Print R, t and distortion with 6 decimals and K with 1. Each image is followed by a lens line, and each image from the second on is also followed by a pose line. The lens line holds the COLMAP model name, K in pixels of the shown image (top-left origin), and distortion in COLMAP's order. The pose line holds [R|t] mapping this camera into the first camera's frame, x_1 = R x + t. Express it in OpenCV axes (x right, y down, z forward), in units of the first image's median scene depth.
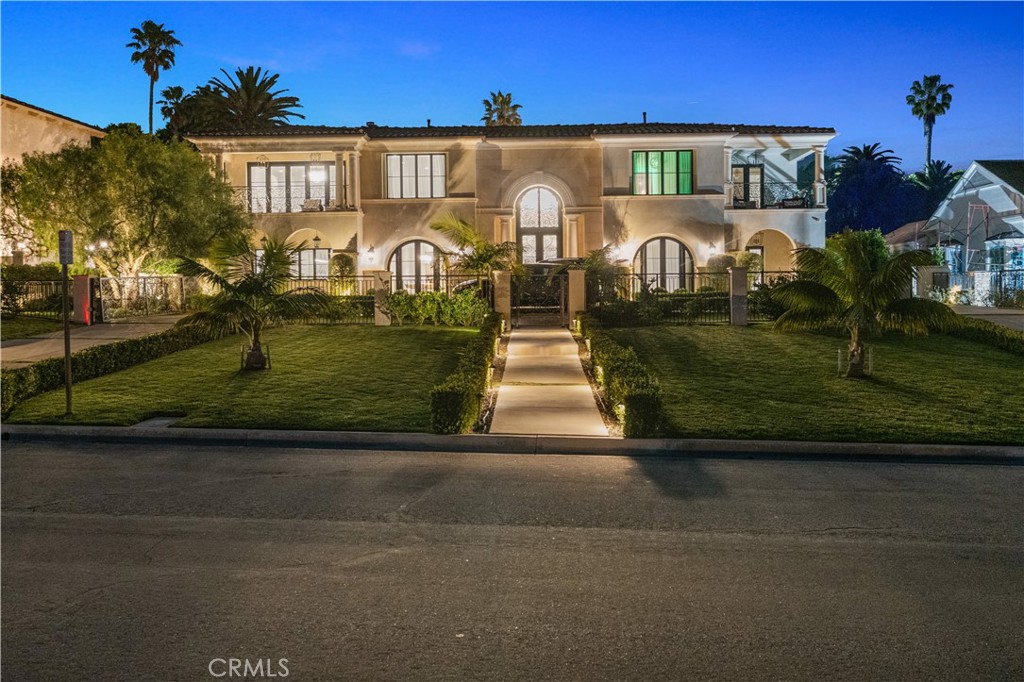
lens RADIAL K [[866.1, 0, 512.8], [0, 866.1, 340.9], [0, 0, 1]] dist [0.007899, 0.002052]
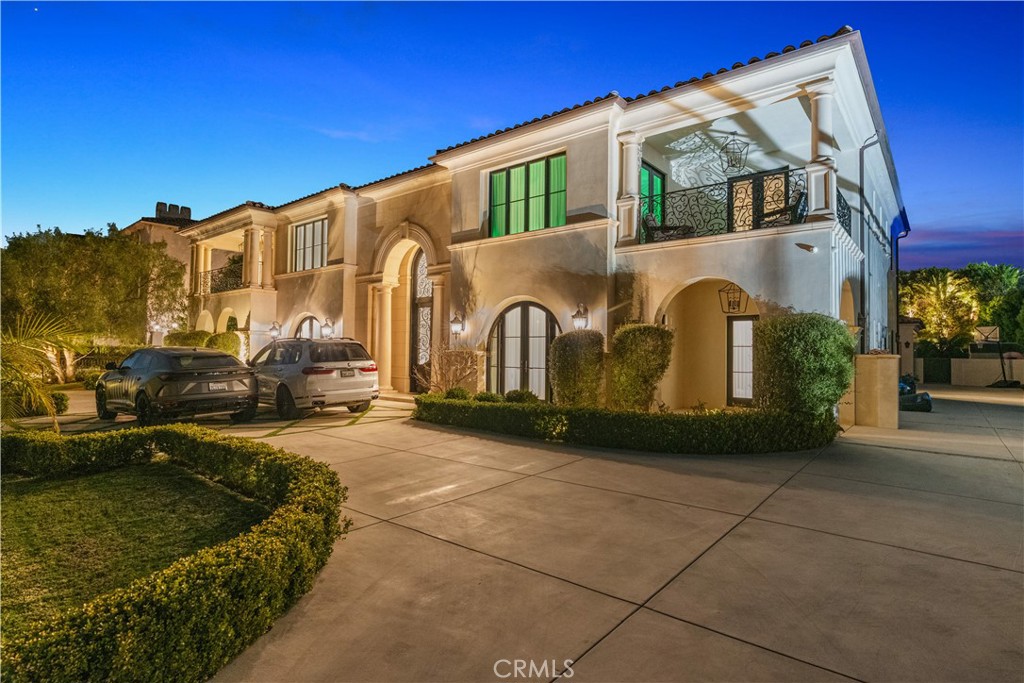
lens RADIAL K [[516.7, 0, 510.1], [0, 516.7, 338.1], [0, 0, 1]] dist [-0.003233, -0.000067]
pose [[0.816804, 0.000892, -0.576914, 0.374077], [-0.037854, 0.997927, -0.052050, -0.075754], [0.575672, 0.064354, 0.815145, 0.701916]]
